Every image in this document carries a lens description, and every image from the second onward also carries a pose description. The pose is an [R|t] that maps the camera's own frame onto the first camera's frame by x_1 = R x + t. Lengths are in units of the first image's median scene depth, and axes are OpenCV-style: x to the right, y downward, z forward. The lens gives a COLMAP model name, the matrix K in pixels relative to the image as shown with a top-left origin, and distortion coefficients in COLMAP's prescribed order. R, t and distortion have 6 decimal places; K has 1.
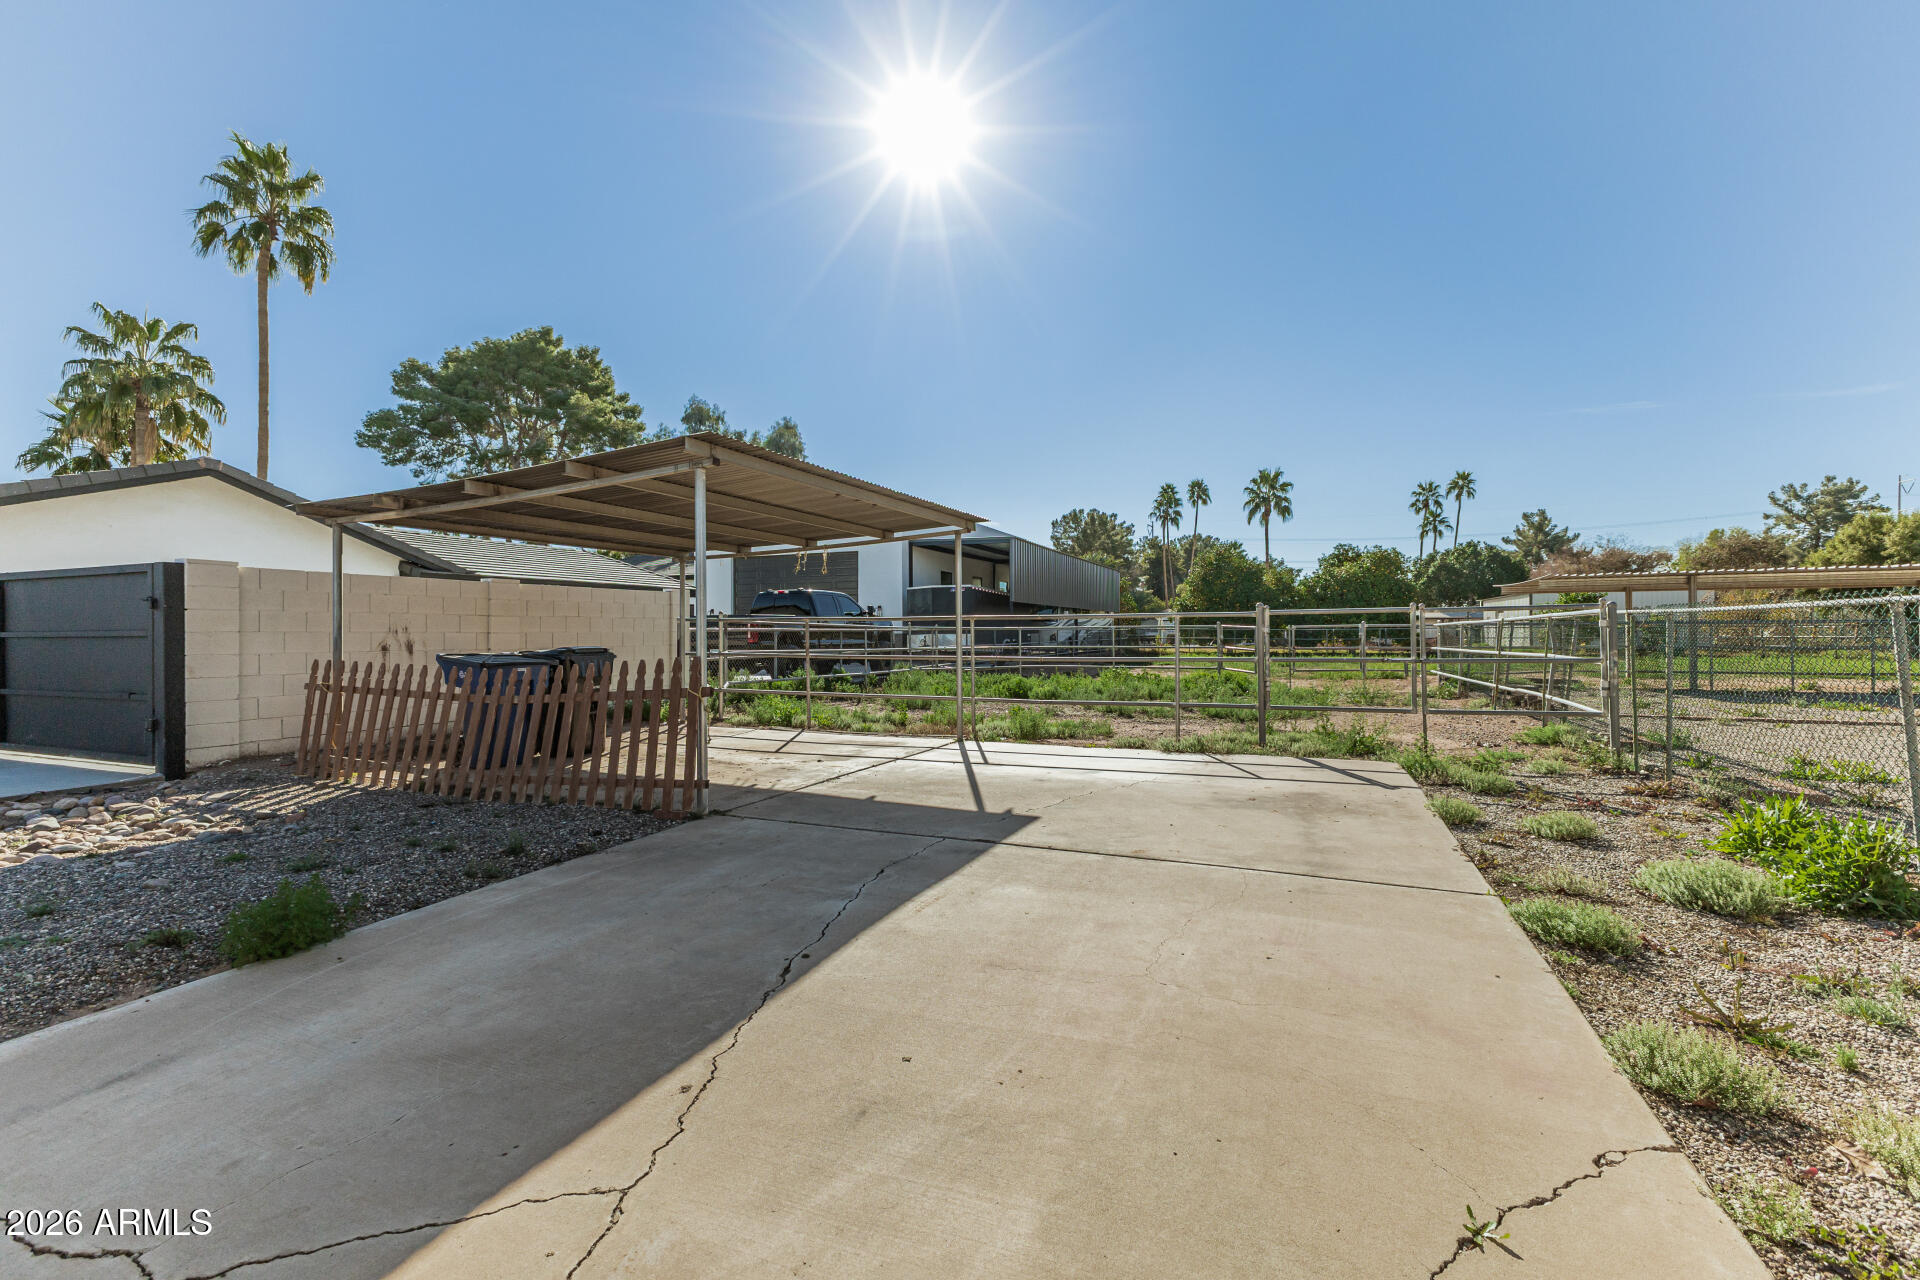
lens RADIAL K [[838.7, 0, 960.0], [0, 838.7, 640.0], [0, 0, 1]] dist [0.000424, -0.000067]
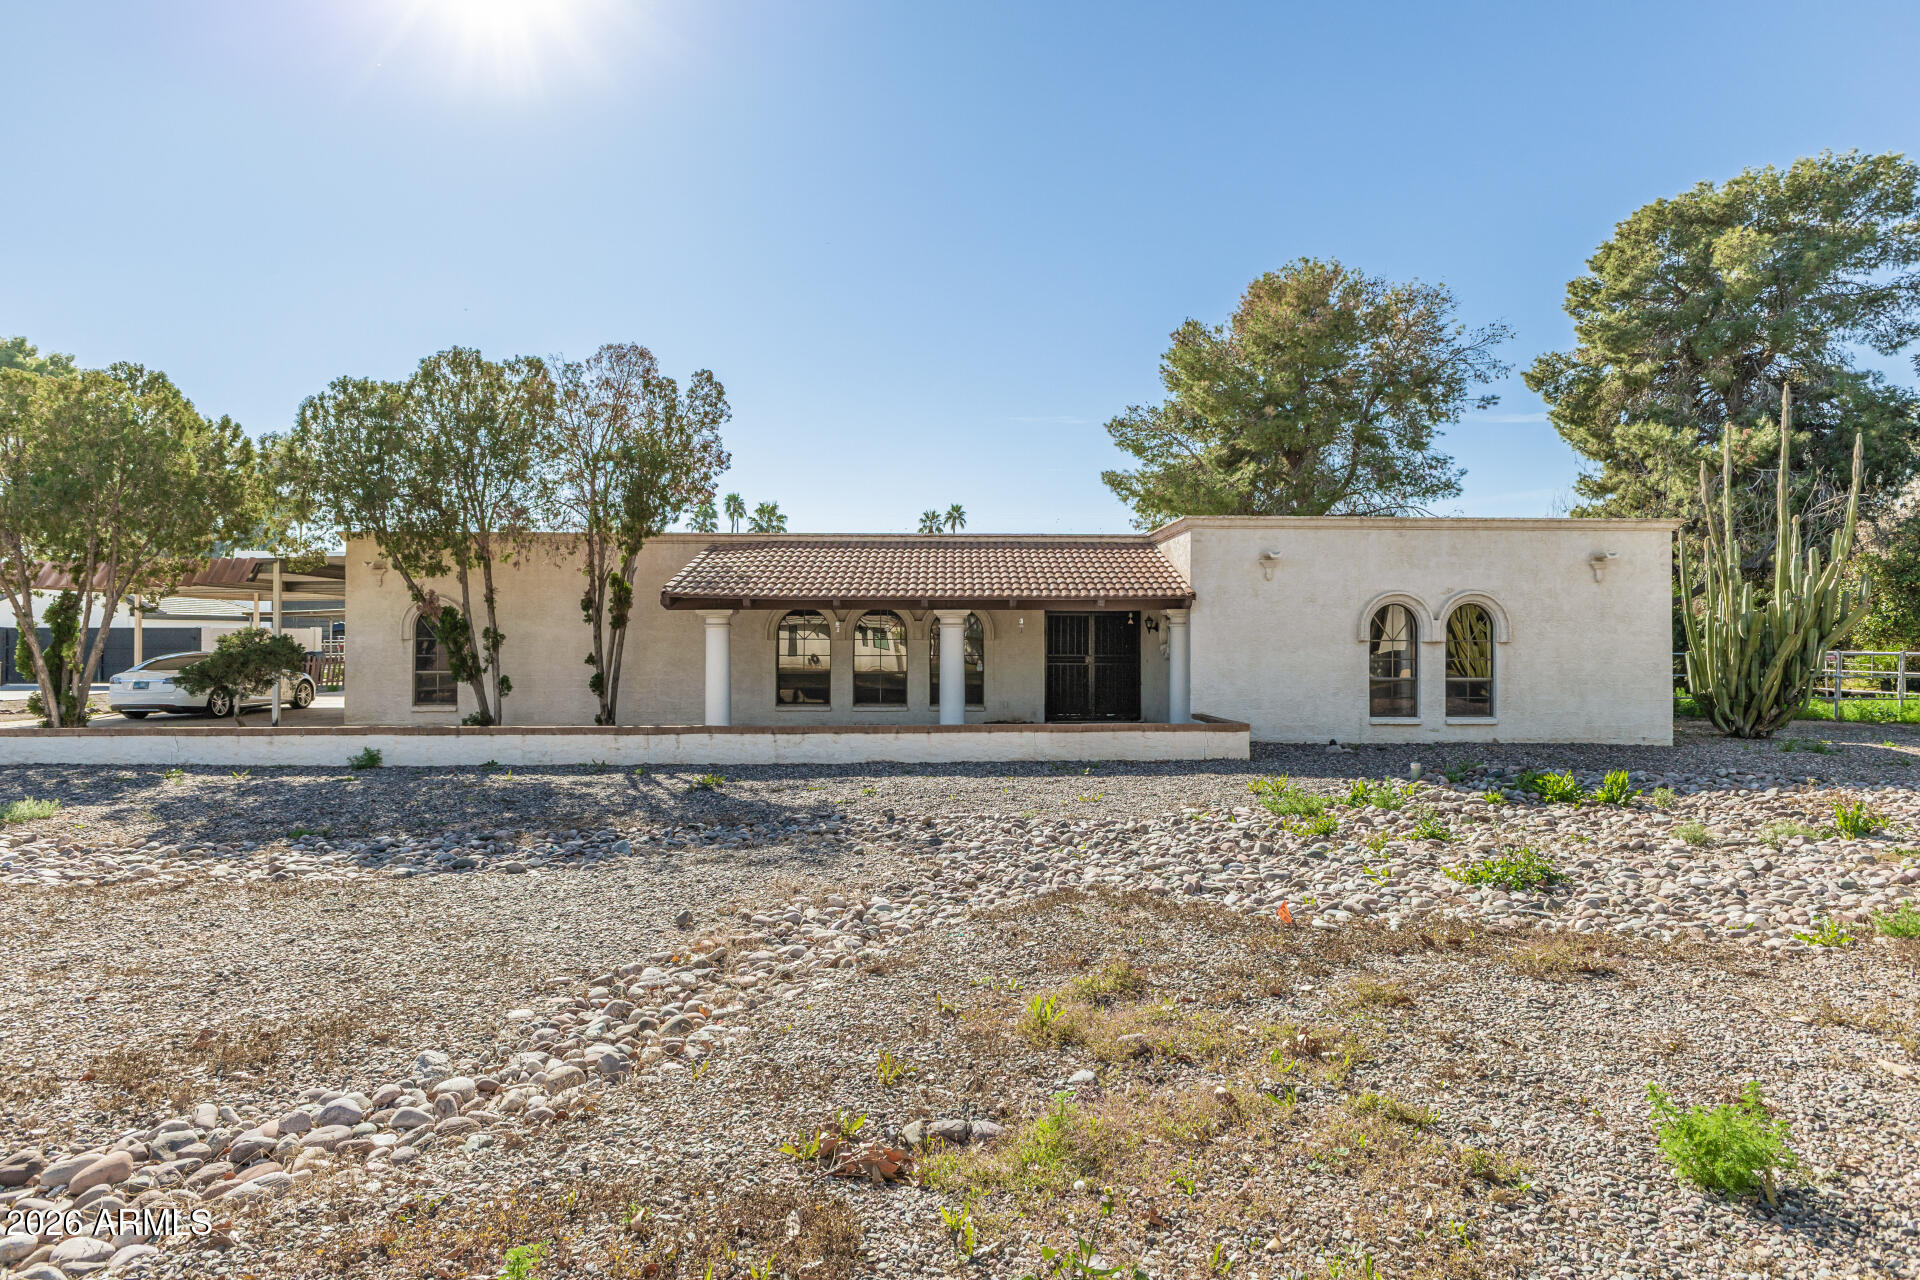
lens RADIAL K [[1082.6, 0, 960.0], [0, 1082.6, 640.0], [0, 0, 1]] dist [0.001128, -0.009216]
pose [[0.920385, 0.004974, 0.390982, 0.030193], [-0.001839, 0.999963, -0.008391, -0.002210], [-0.391009, 0.007004, 0.920360, -0.484035]]
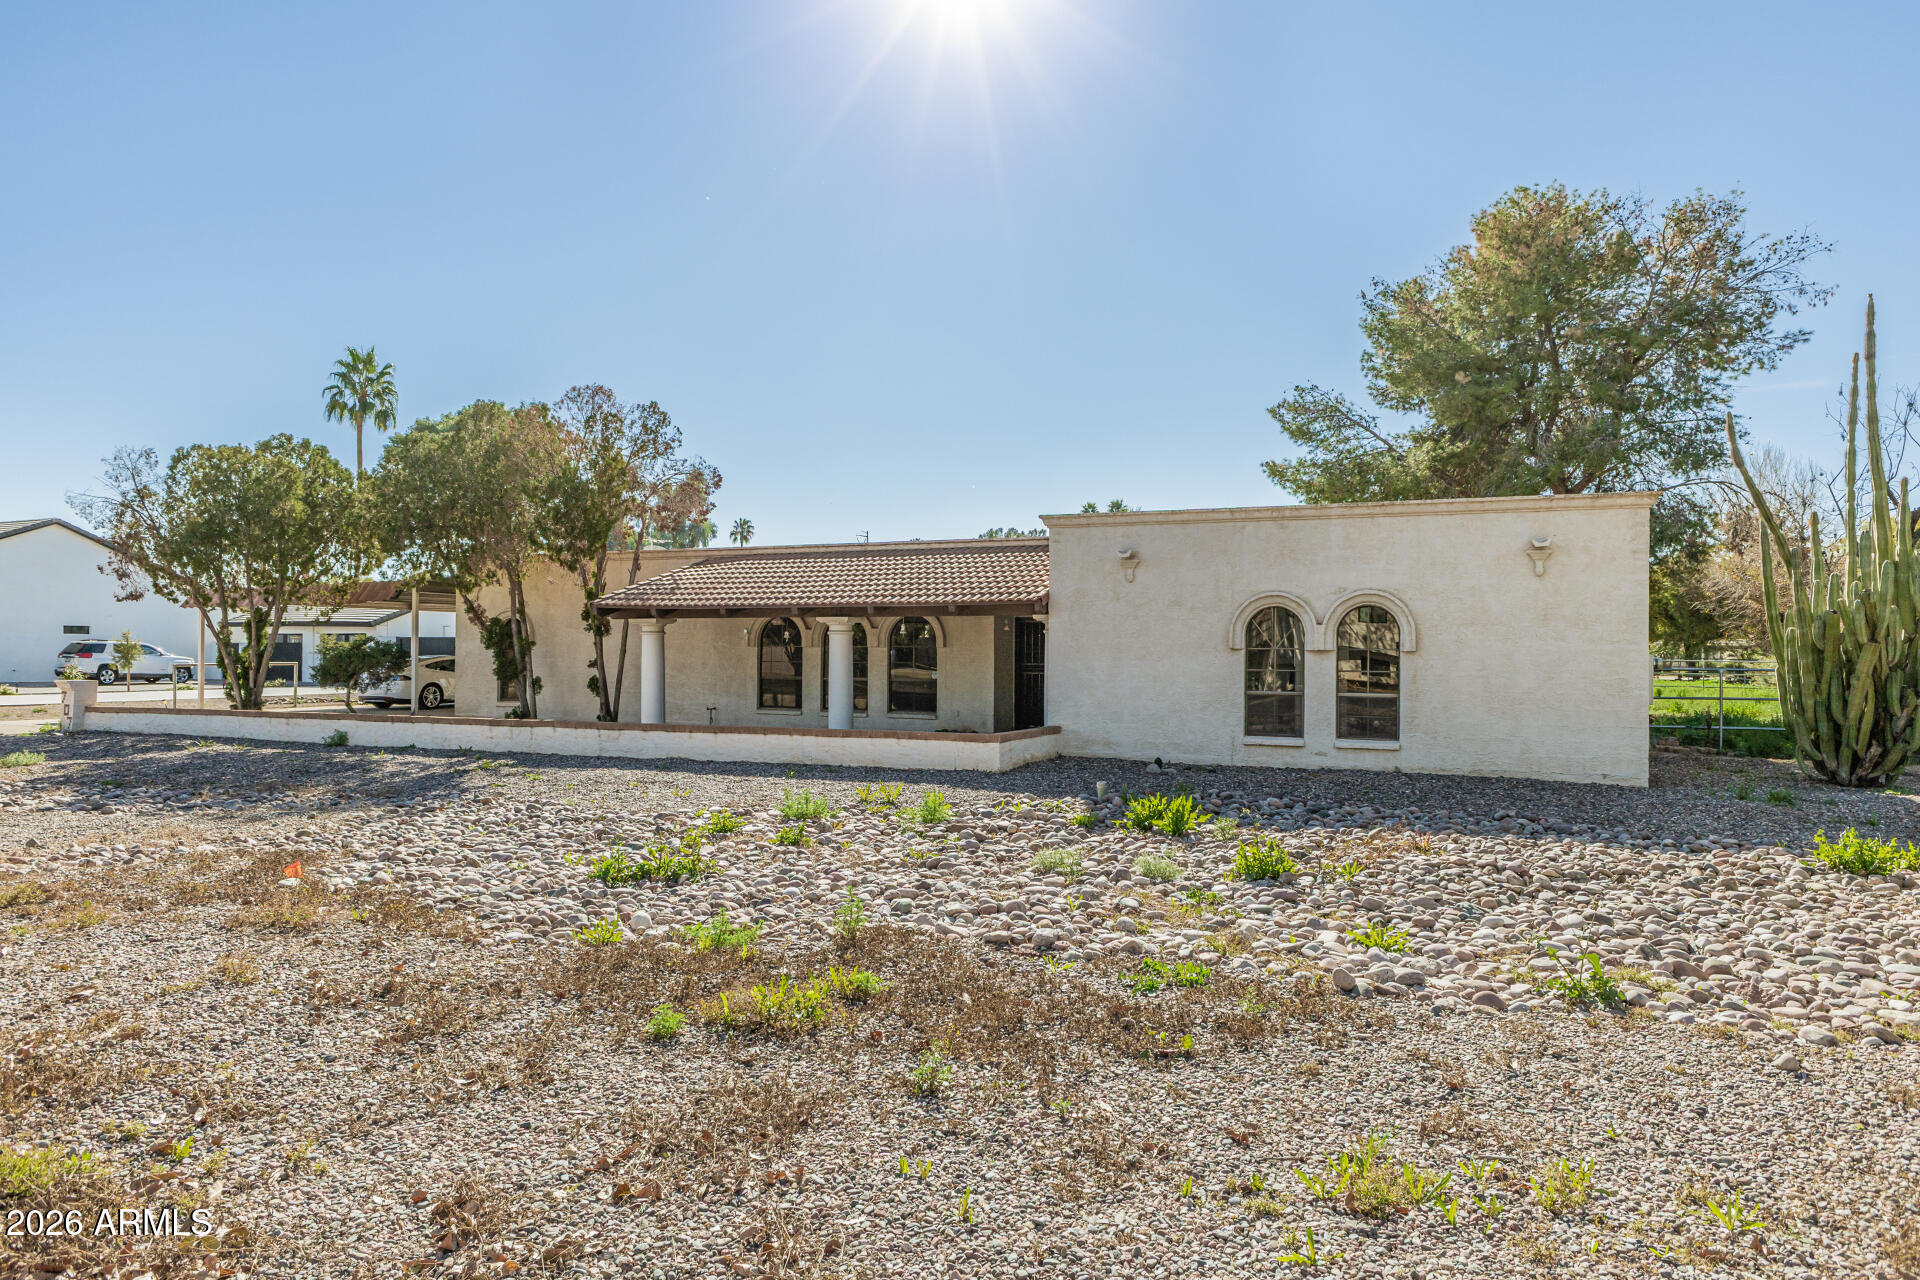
lens RADIAL K [[1146.2, 0, 960.0], [0, 1146.2, 640.0], [0, 0, 1]] dist [-0.014087, 0.000045]
pose [[0.999791, 0.008697, -0.018502, 0.167328], [-0.008982, 0.999841, -0.015389, -0.001956], [0.018365, 0.015552, 0.999710, -0.524963]]
